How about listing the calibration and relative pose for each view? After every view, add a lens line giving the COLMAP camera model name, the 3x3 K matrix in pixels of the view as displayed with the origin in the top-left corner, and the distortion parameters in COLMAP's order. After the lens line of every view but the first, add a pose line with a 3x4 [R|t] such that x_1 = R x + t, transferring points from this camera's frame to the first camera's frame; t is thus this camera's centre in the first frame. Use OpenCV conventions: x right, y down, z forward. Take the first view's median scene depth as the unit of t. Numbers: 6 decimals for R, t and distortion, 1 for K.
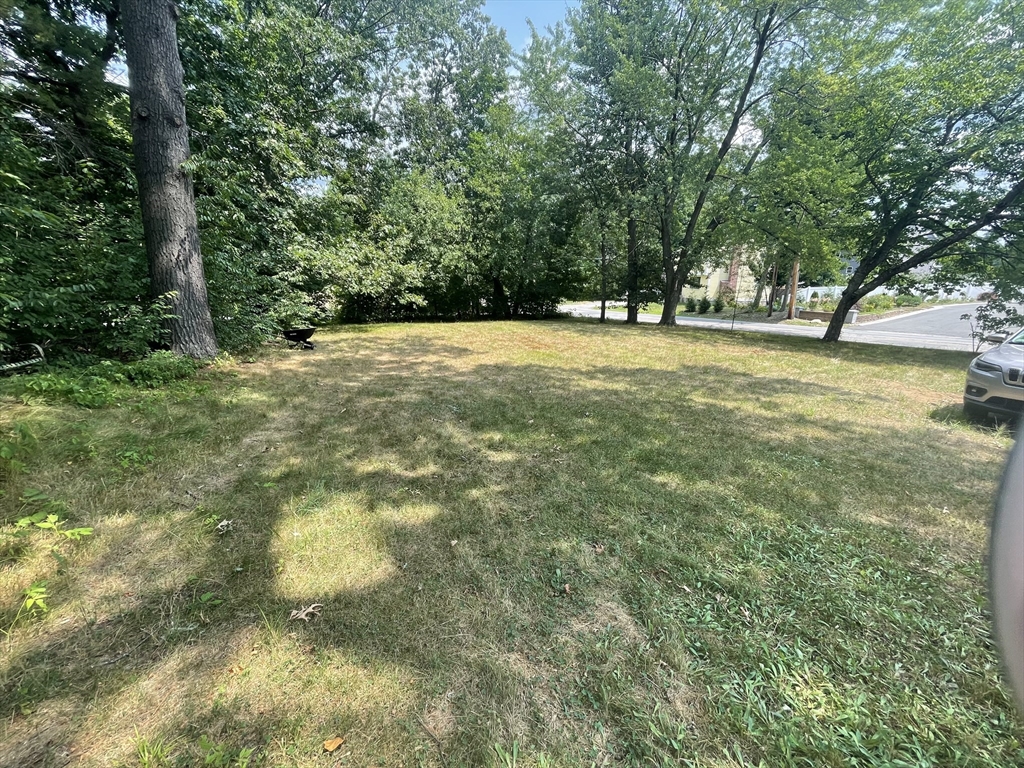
lens RADIAL K [[413.6, 0, 508.6], [0, 413.6, 382.1], [0, 0, 1]] dist [0.001440, -0.001130]
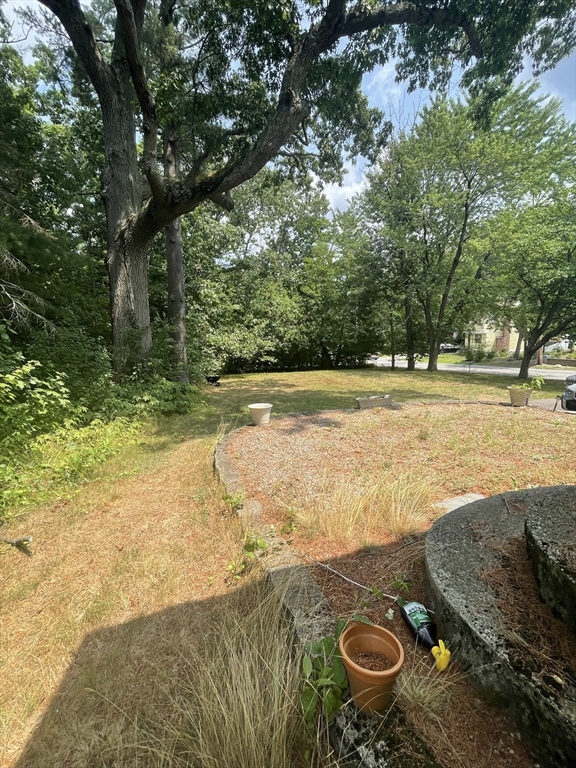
lens RADIAL K [[346.6, 0, 290.4], [0, 346.6, 385.0], [0, 0, 1]] dist [-0.003554, 0.000854]
pose [[0.985852, -0.014961, -0.166947, 0.086593], [-0.002868, 0.994357, -0.106046, 0.053545], [0.167591, 0.105024, 0.980246, -0.344850]]
